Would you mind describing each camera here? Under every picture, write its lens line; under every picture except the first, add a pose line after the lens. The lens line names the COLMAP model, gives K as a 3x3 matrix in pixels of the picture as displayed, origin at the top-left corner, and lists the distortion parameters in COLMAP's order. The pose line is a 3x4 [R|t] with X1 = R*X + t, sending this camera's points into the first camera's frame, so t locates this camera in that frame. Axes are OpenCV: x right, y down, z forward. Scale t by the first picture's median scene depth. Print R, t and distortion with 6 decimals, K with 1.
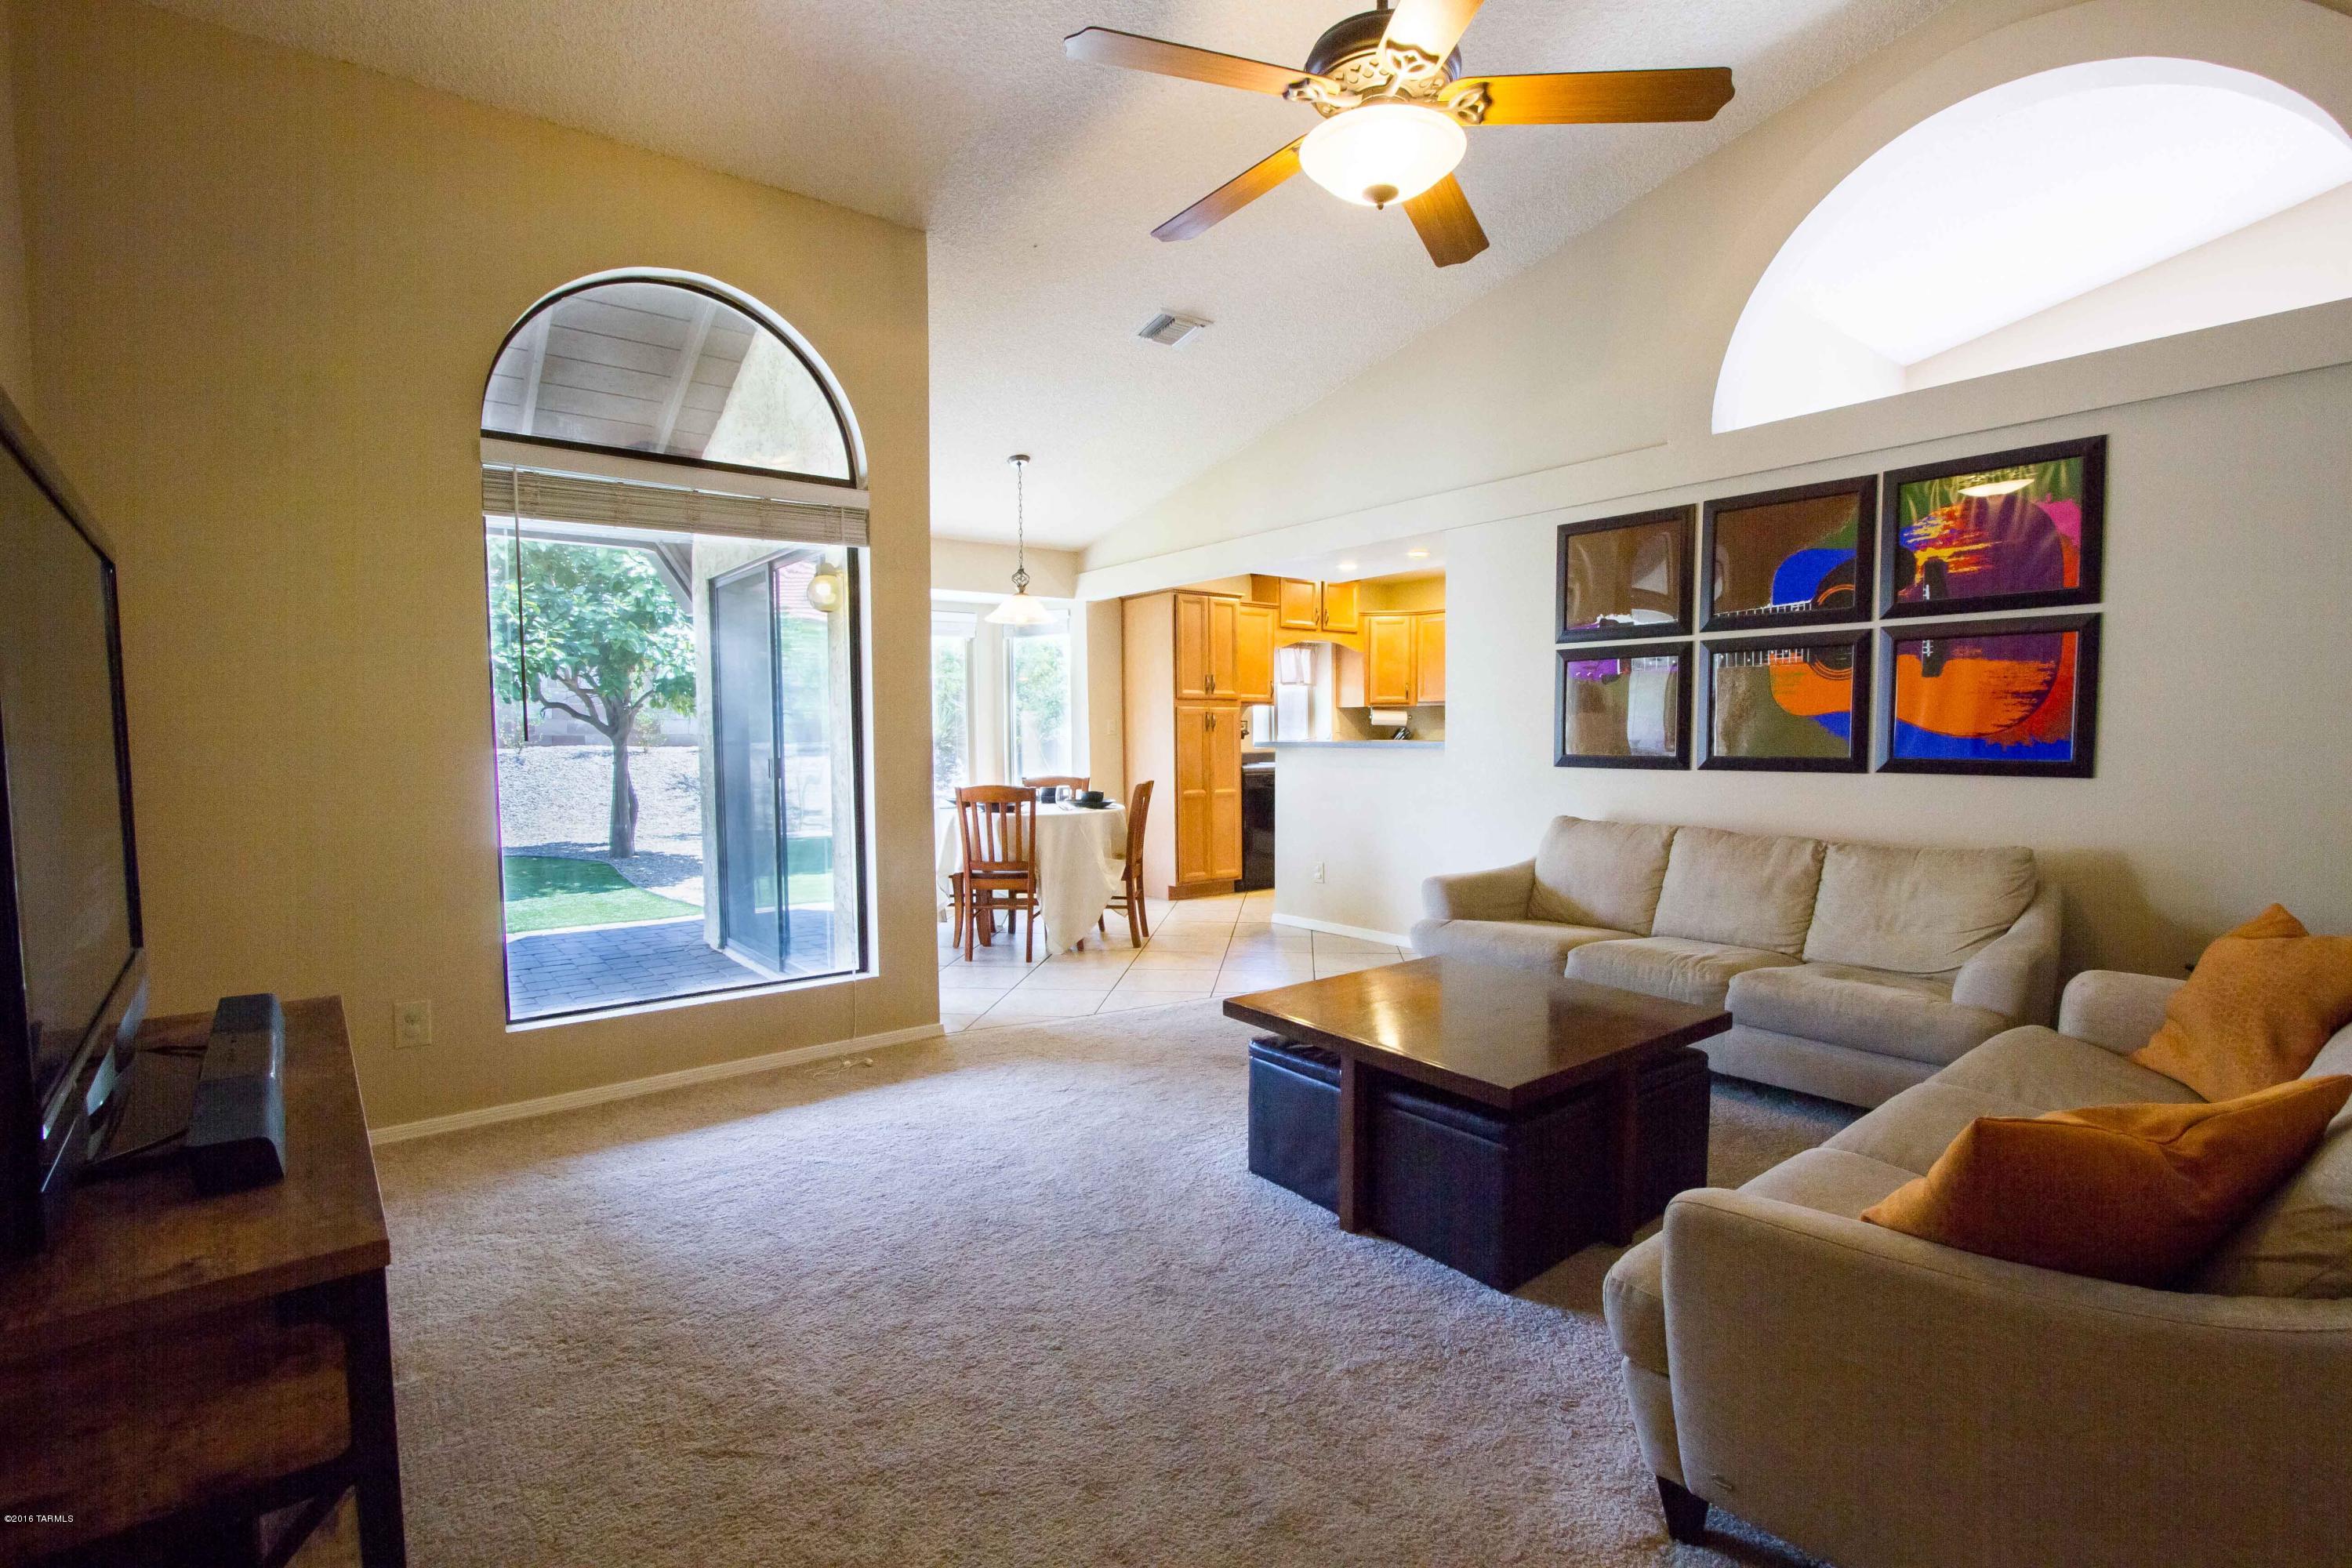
lens RADIAL K [[1061.1, 0, 1176.0], [0, 1061.1, 784.0], [0, 0, 1]] dist [-0.000485, -0.000023]
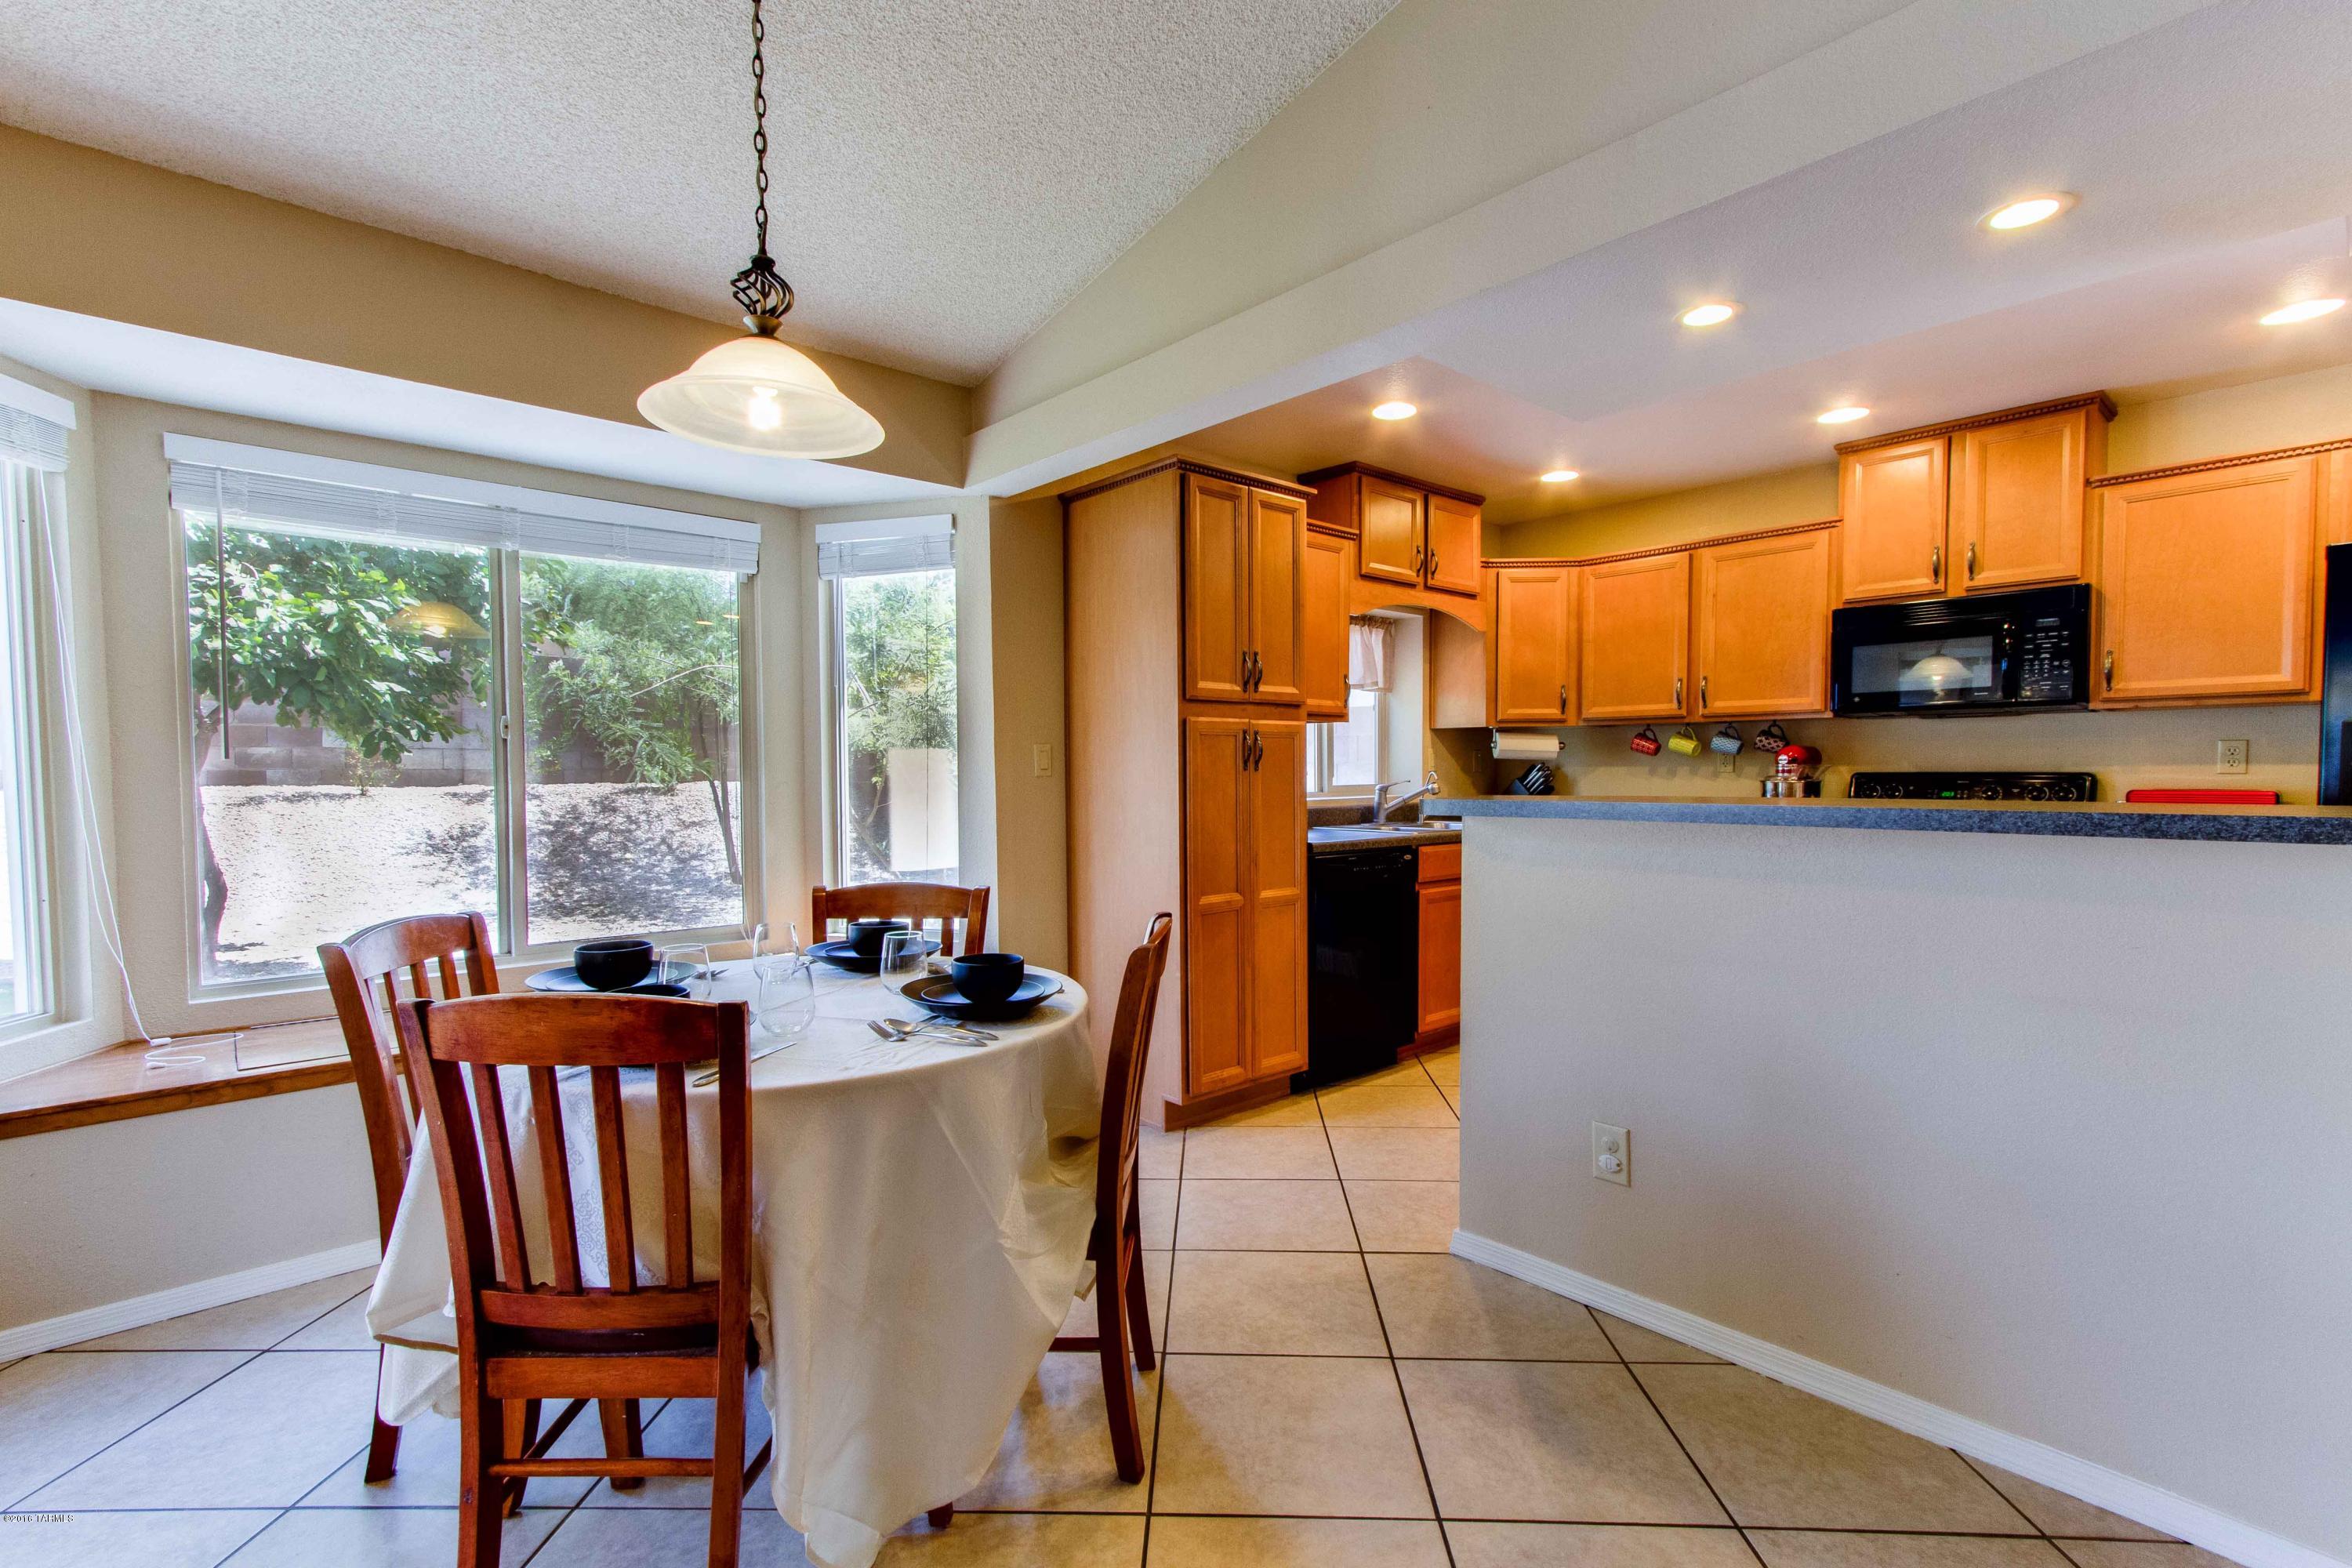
lens RADIAL K [[1070.7, 0, 1176.0], [0, 1070.7, 784.0], [0, 0, 1]] dist [0.099661, 0.000076]
pose [[0.997576, 0.001047, 0.069582, -0.035259], [0.001385, 0.999390, -0.034887, -0.026560], [-0.069576, 0.034899, 0.996966, 0.521417]]
